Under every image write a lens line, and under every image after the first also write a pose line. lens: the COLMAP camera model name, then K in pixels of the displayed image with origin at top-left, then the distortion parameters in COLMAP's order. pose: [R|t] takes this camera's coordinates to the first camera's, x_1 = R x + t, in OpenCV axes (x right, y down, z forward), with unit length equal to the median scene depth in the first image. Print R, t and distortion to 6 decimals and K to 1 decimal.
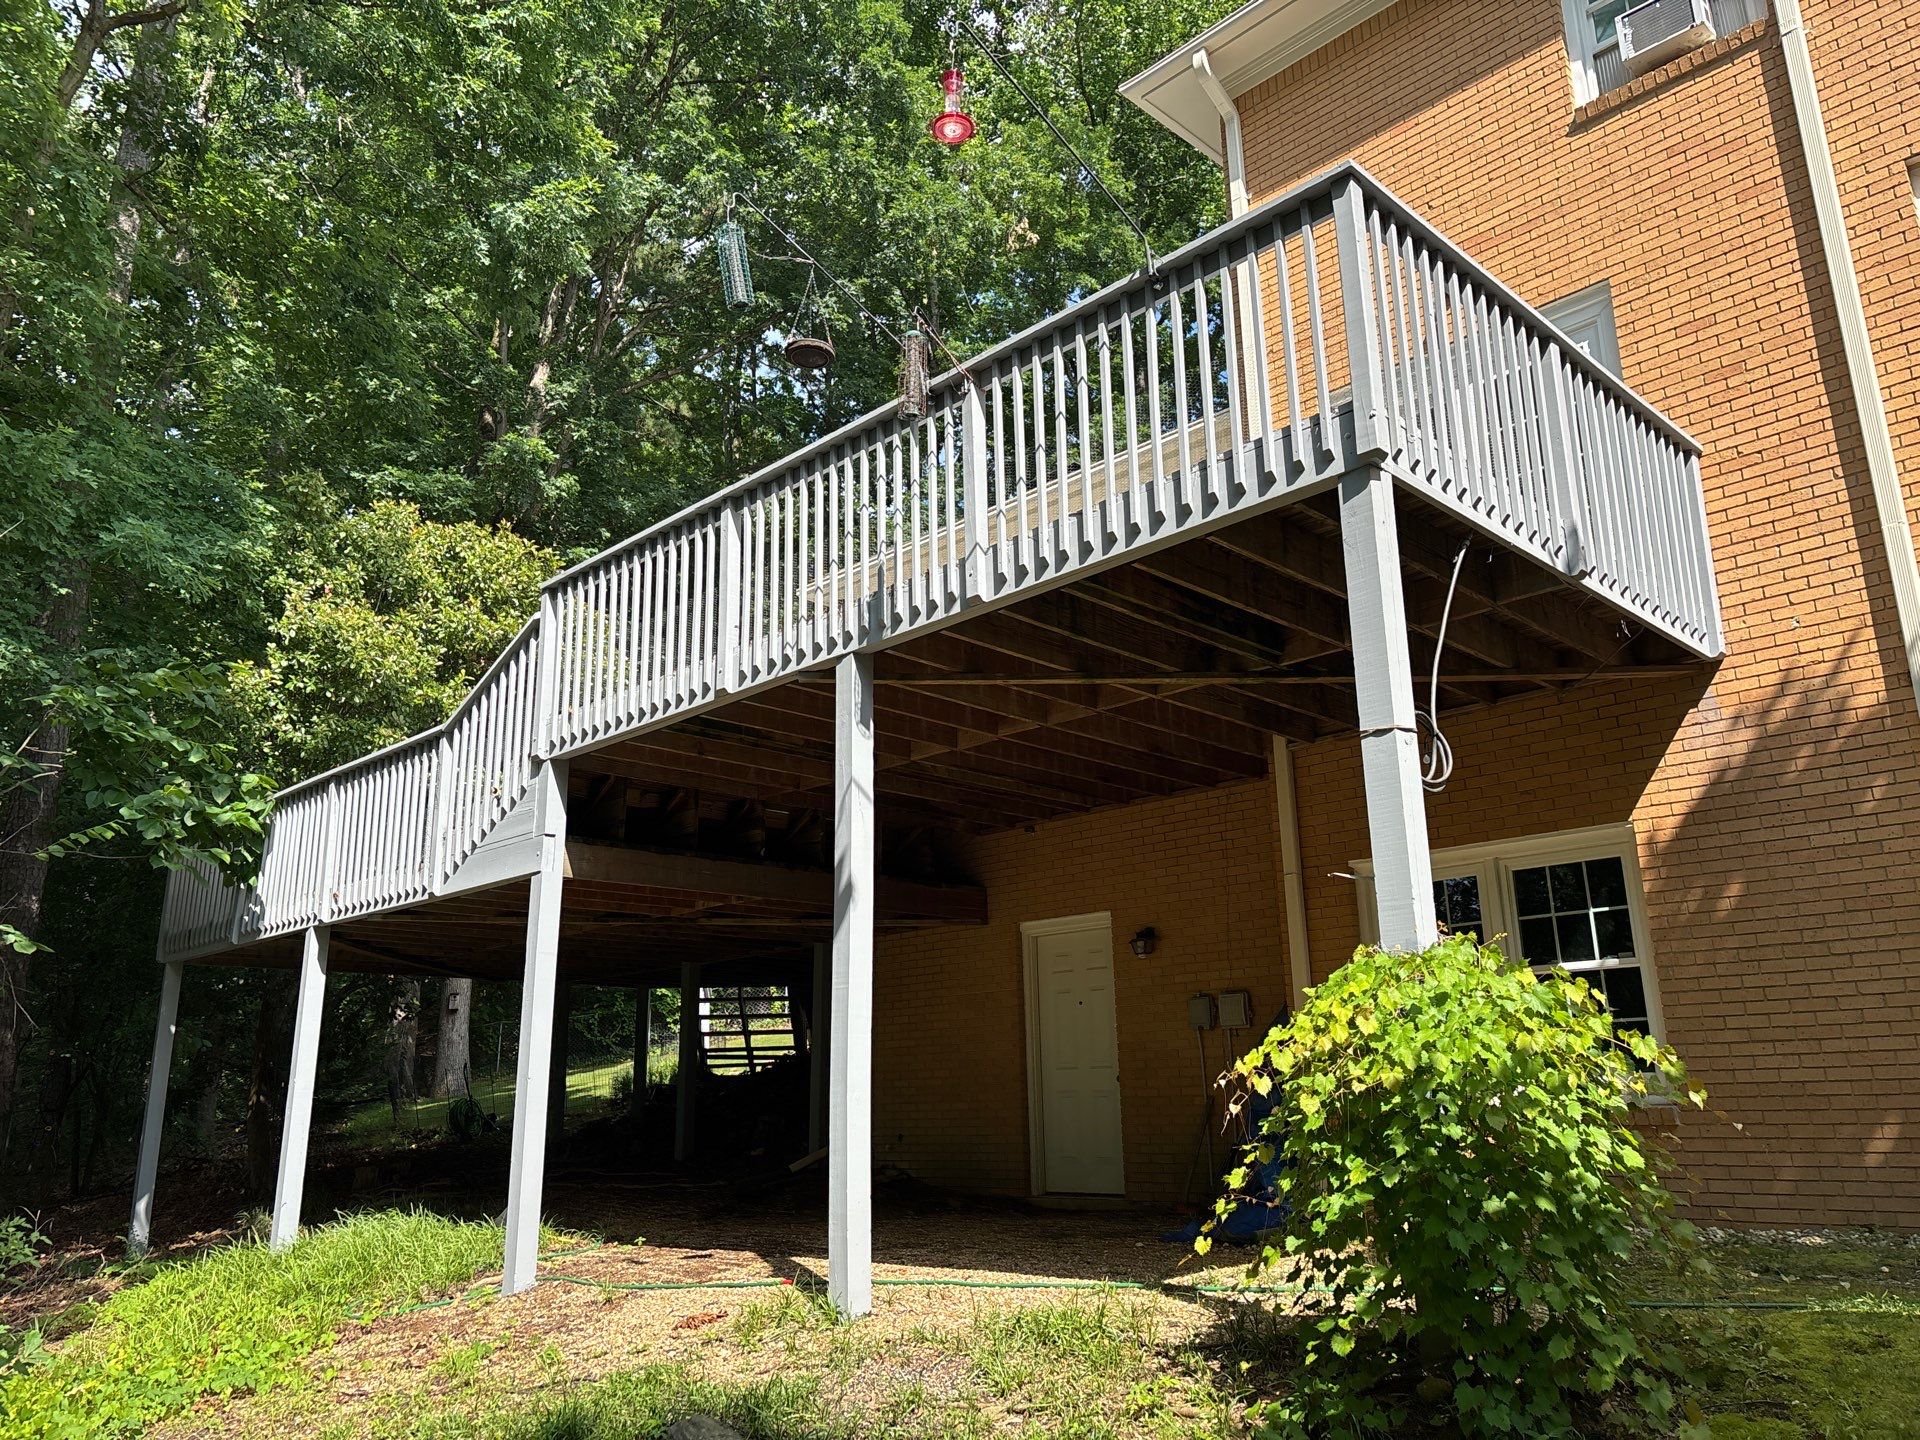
lens RADIAL K [[1433.2, 0, 961.9], [0, 1433.2, 722.9], [0, 0, 1]] dist [0.026583, -0.005601]
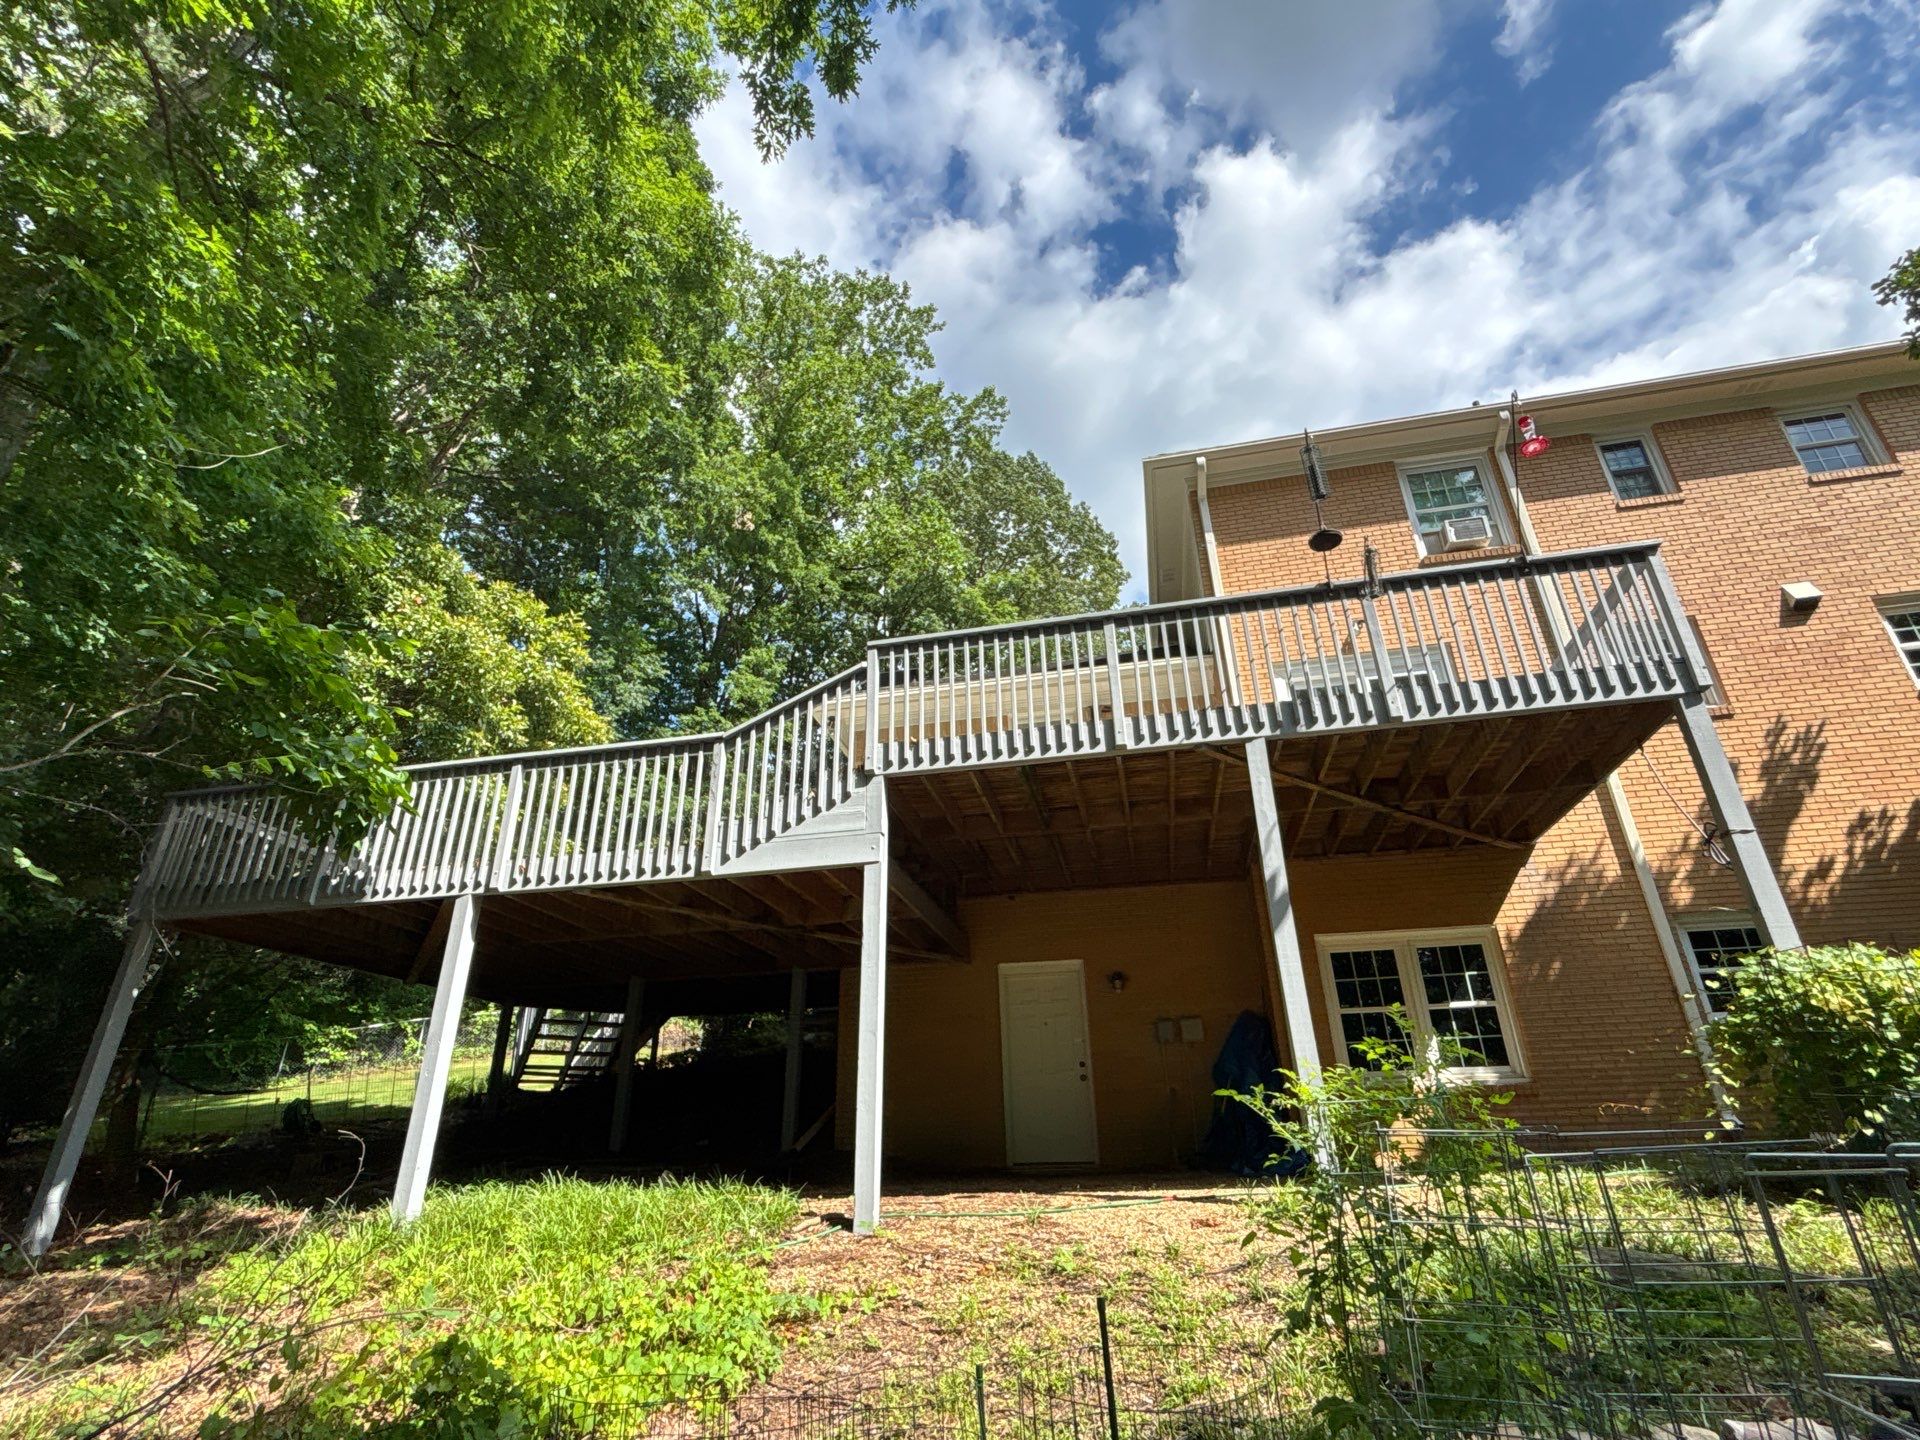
lens RADIAL K [[938.9, 0, 947.4], [0, 938.9, 720.7], [0, 0, 1]] dist [0.014659, 0.000183]
pose [[0.839167, 0.233546, 0.491177, -0.754603], [-0.138650, 0.965133, -0.222023, 0.177683], [-0.525904, 0.118213, 0.842289, 0.316798]]
